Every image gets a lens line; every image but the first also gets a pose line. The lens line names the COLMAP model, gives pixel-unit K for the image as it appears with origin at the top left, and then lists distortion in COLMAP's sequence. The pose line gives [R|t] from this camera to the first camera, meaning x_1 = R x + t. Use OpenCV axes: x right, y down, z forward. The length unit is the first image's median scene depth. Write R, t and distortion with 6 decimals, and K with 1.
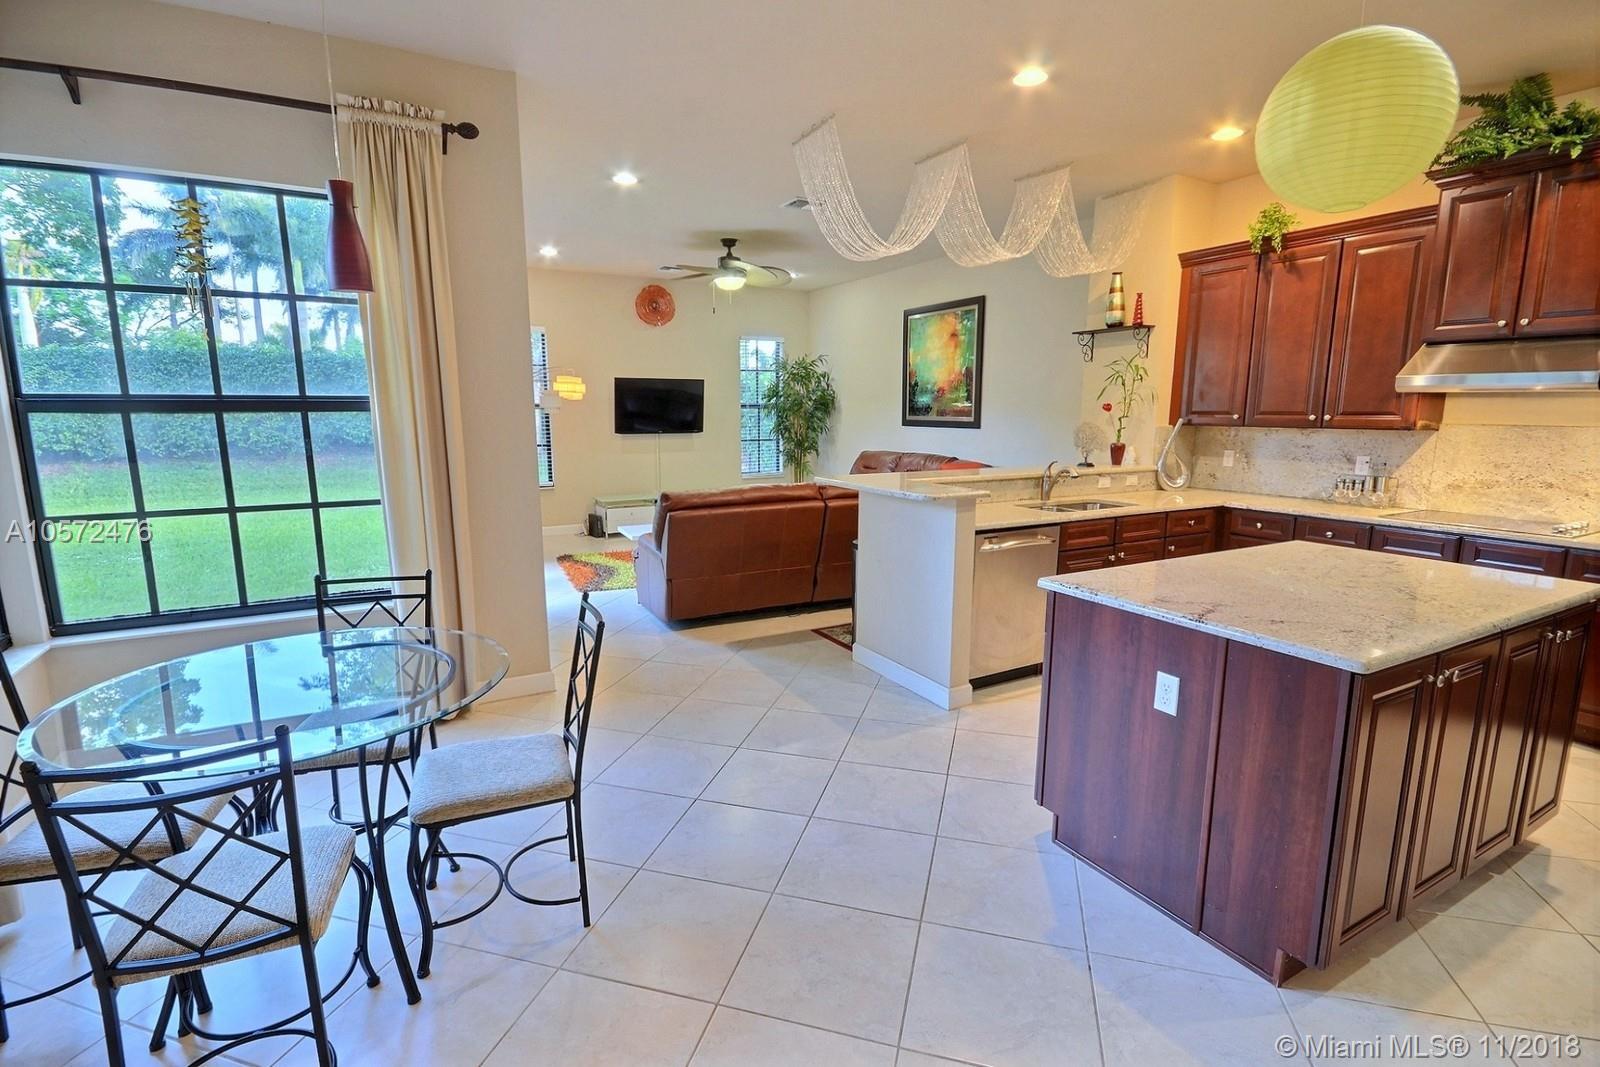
lens RADIAL K [[748.9, 0, 799.2], [0, 748.9, 536.1], [0, 0, 1]] dist [-0.001147, 0.000426]
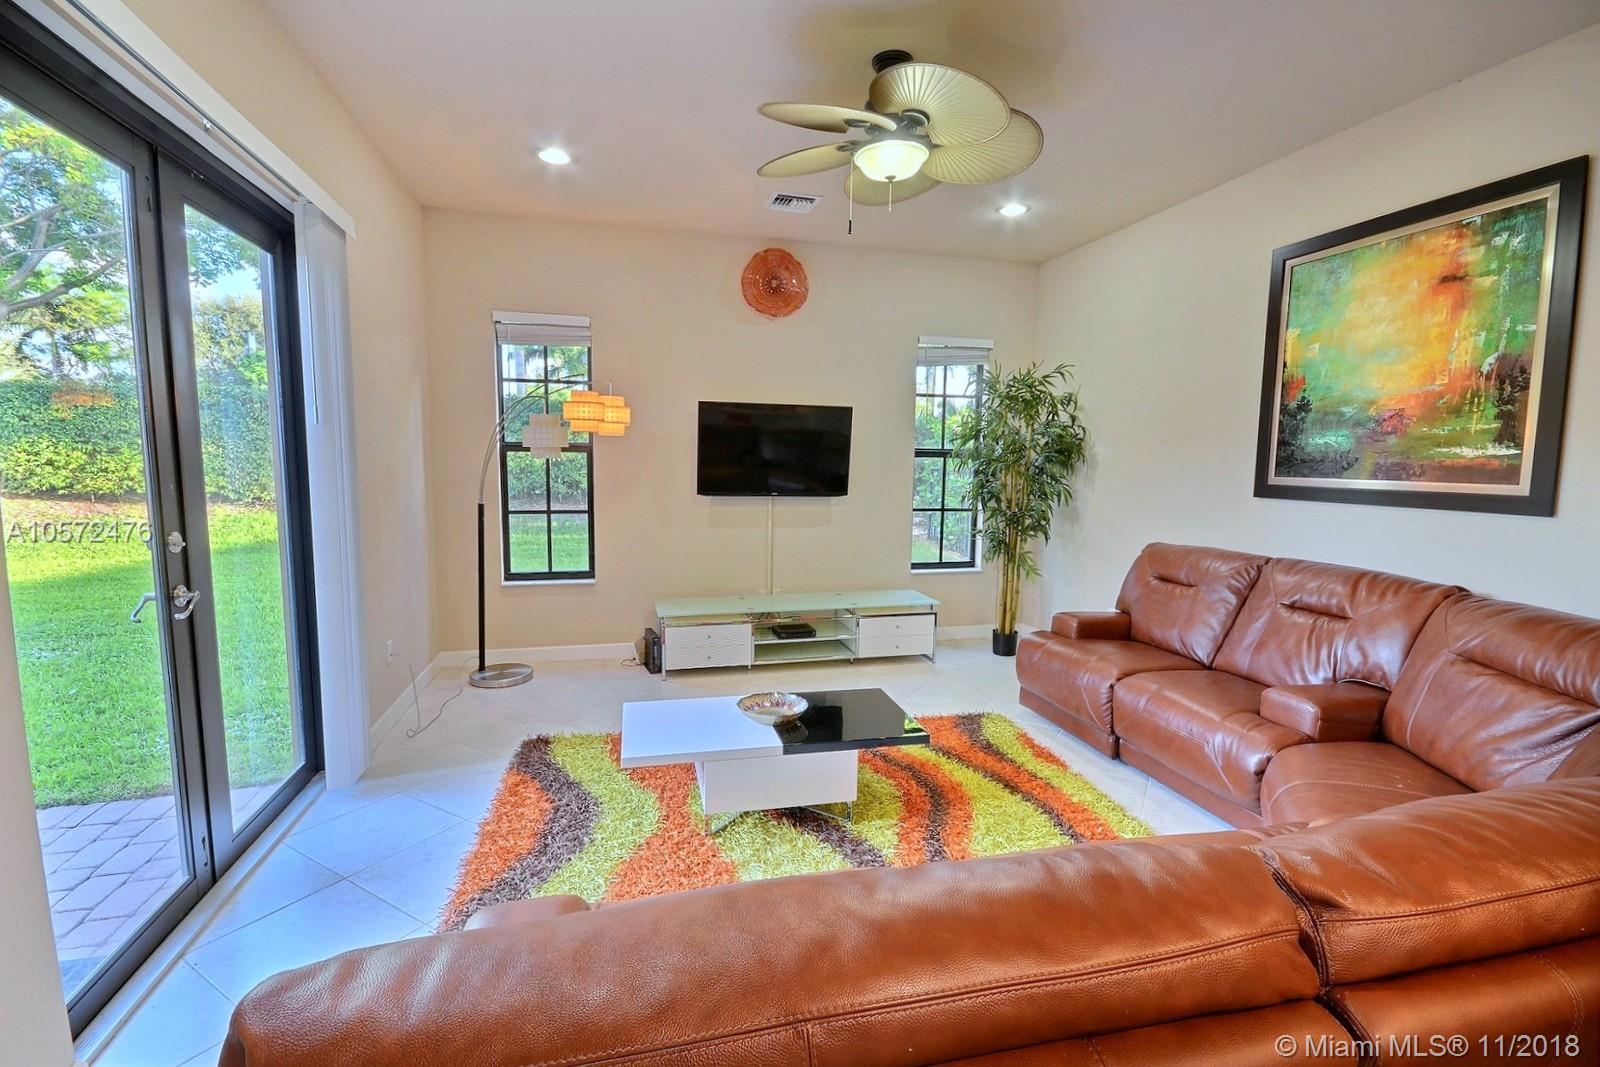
lens RADIAL K [[706.4, 0, 796.4], [0, 706.4, 531.8], [0, 0, 1]] dist [-0.001291, -0.000172]
pose [[0.966507, 0.039507, -0.253580, -0.027732], [-0.056596, 0.996565, -0.060452, -0.085153], [0.250321, 0.072779, 0.965423, 0.519308]]
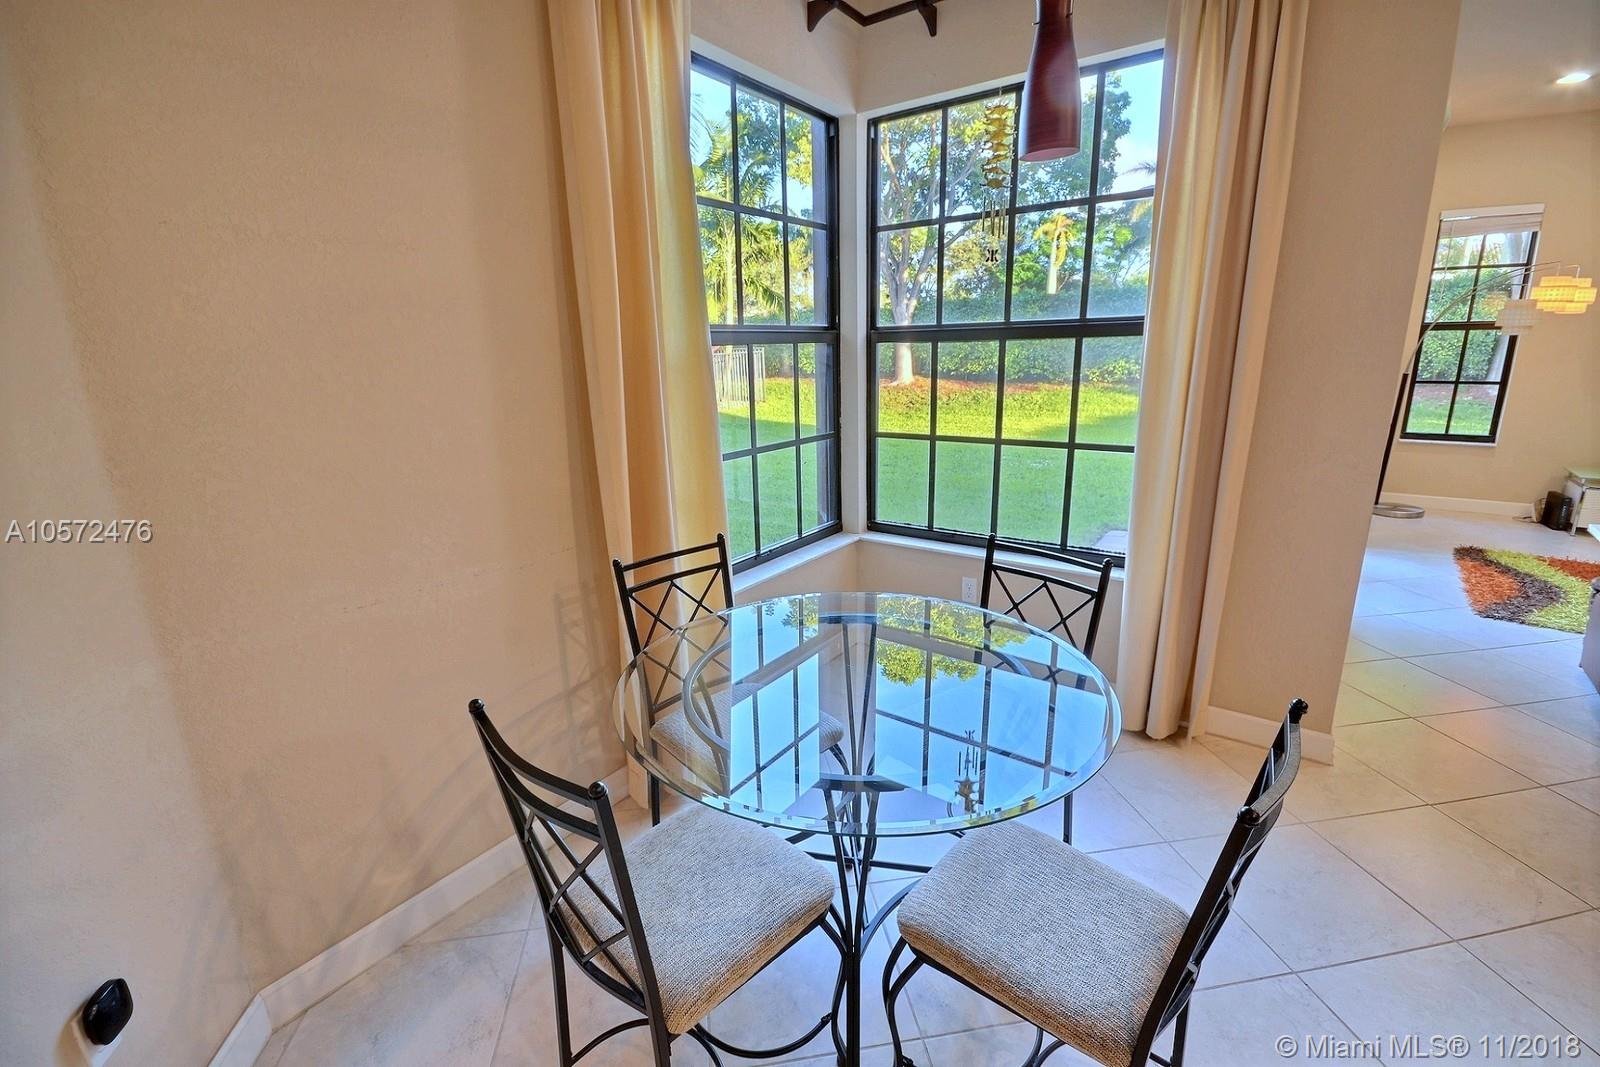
lens RADIAL K [[698.5, 0, 800.0], [0, 698.5, 533.5], [0, 0, 1]] dist [0.009988, -0.015725]
pose [[0.419529, 0.222896, -0.879951, -0.013637], [-0.129567, 0.974162, 0.184988, -0.021659], [0.898448, 0.036404, 0.437569, 0.149064]]
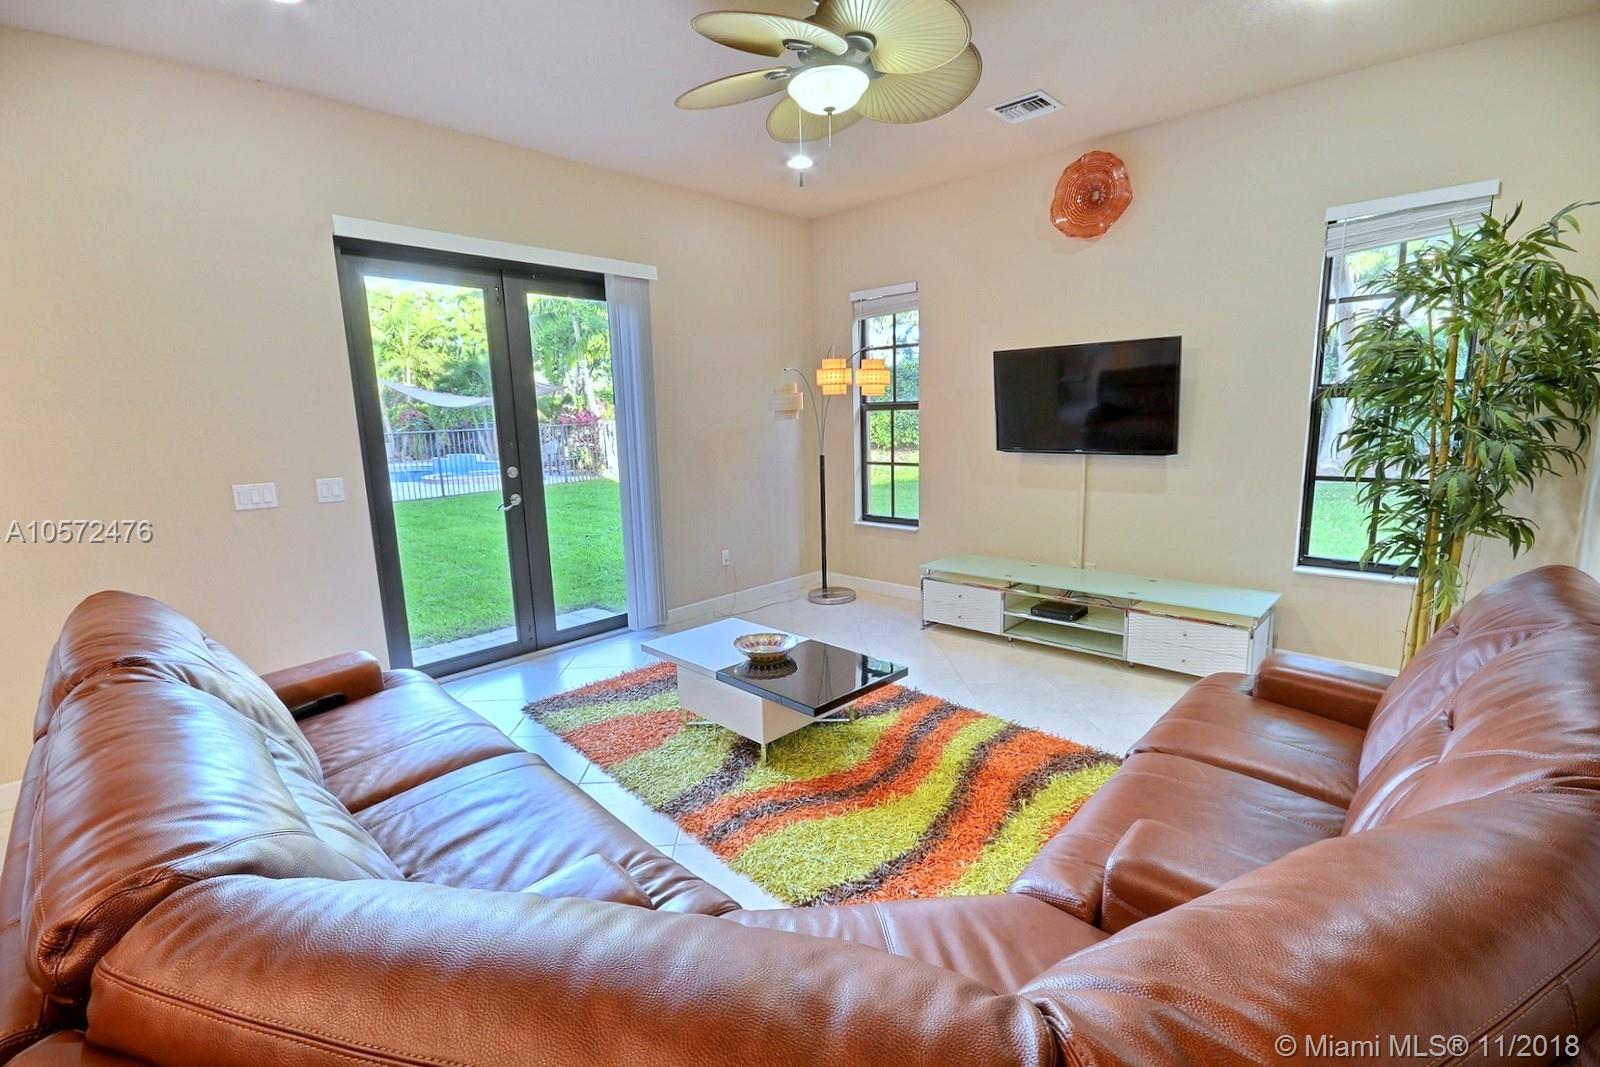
lens RADIAL K [[706.4, 0, 796.4], [0, 706.4, 531.8], [0, 0, 1]] dist [-0.001291, -0.000172]
pose [[0.305751, 0.149502, -0.940301, 0.240633], [-0.133650, 0.984556, 0.113081, -0.127255], [0.942685, 0.091097, 0.321010, 0.750377]]
